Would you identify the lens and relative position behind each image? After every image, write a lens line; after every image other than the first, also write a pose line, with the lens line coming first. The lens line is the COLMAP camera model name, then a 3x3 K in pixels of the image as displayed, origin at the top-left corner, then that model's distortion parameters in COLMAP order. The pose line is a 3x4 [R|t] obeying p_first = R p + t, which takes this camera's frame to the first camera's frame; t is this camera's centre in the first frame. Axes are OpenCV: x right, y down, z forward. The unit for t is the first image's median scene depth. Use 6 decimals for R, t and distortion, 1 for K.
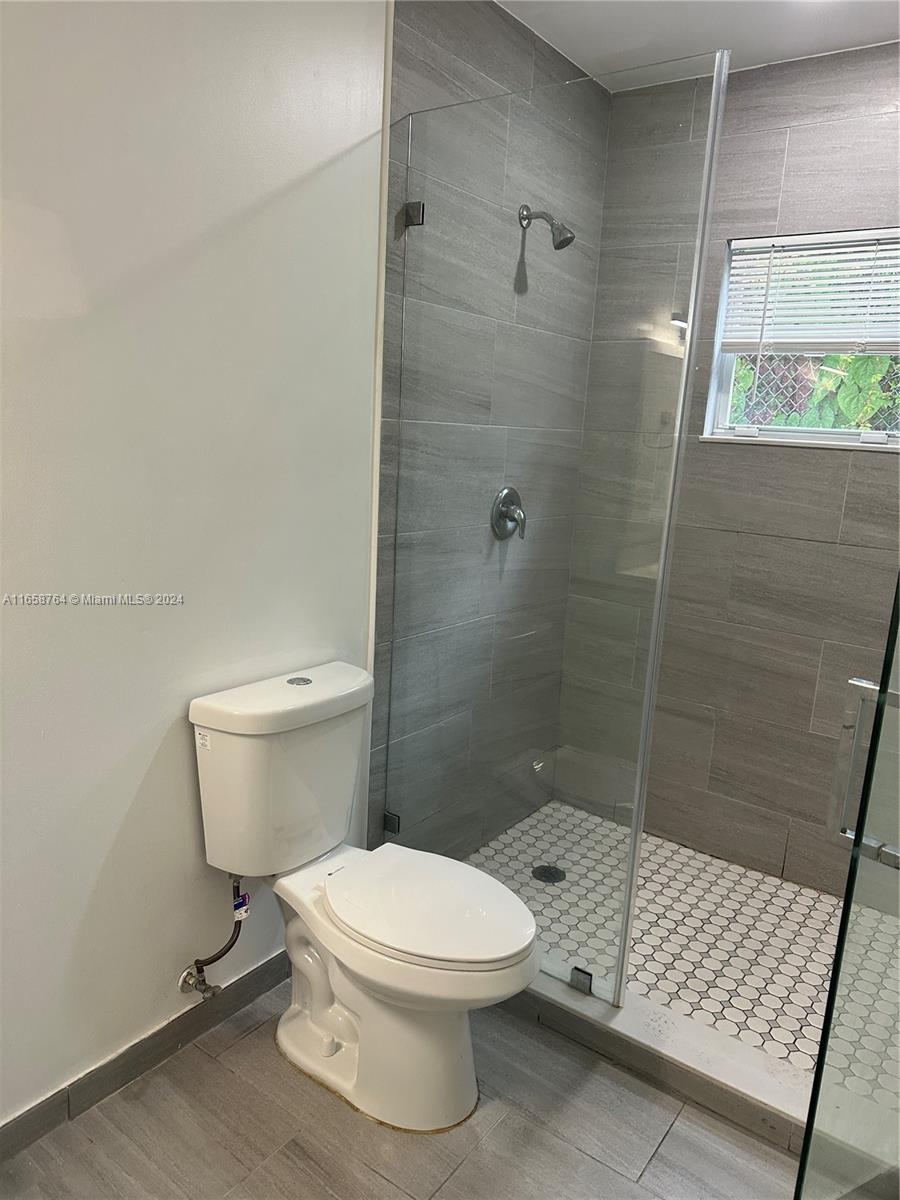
lens RADIAL K [[852.0, 0, 451.5], [0, 852.0, 614.0], [0, 0, 1]] dist [0.141245, -0.229660]
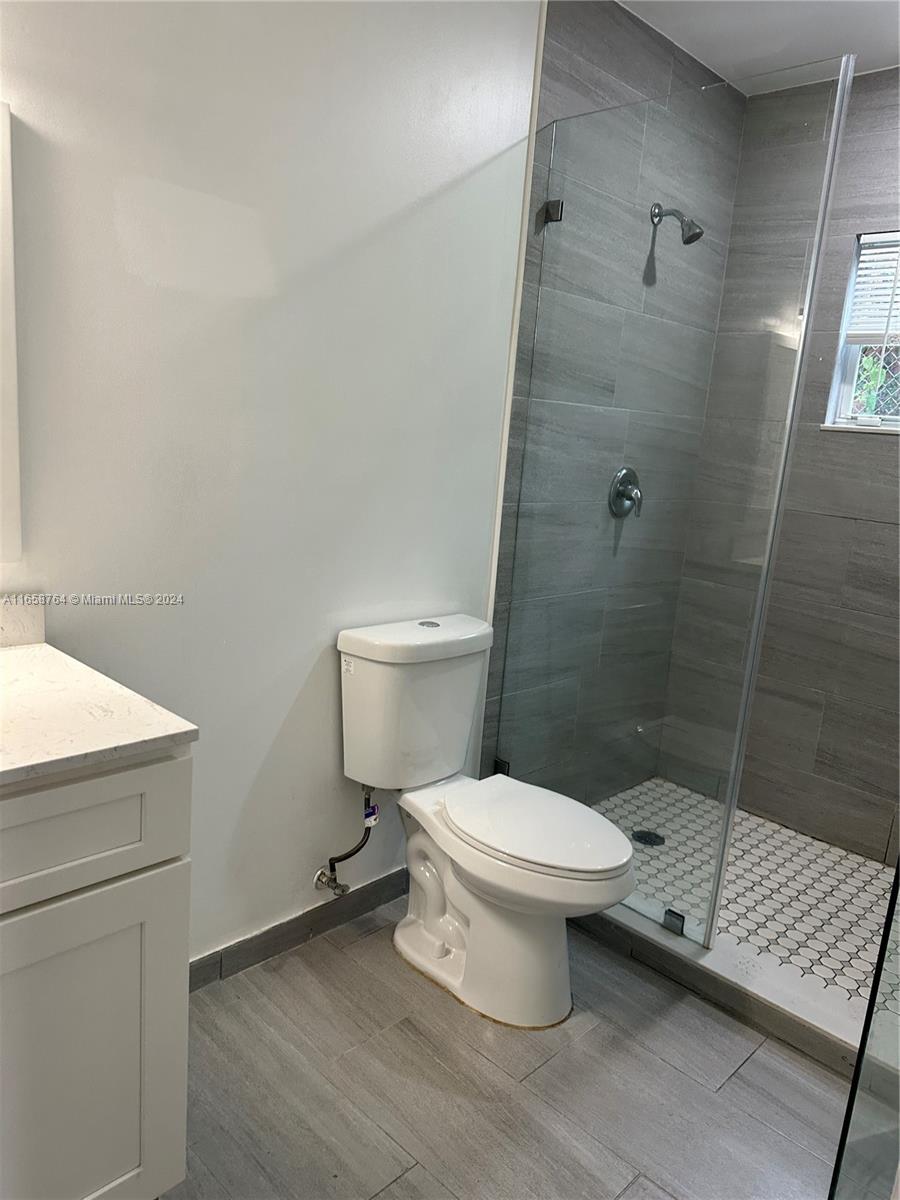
lens RADIAL K [[849.7, 0, 446.6], [0, 849.7, 606.0], [0, 0, 1]] dist [0.088542, -0.119773]
pose [[0.989494, 0.050282, -0.135550, -0.003211], [-0.051708, 0.998638, -0.007018, 0.053290], [0.135012, 0.013953, 0.990746, -0.093786]]
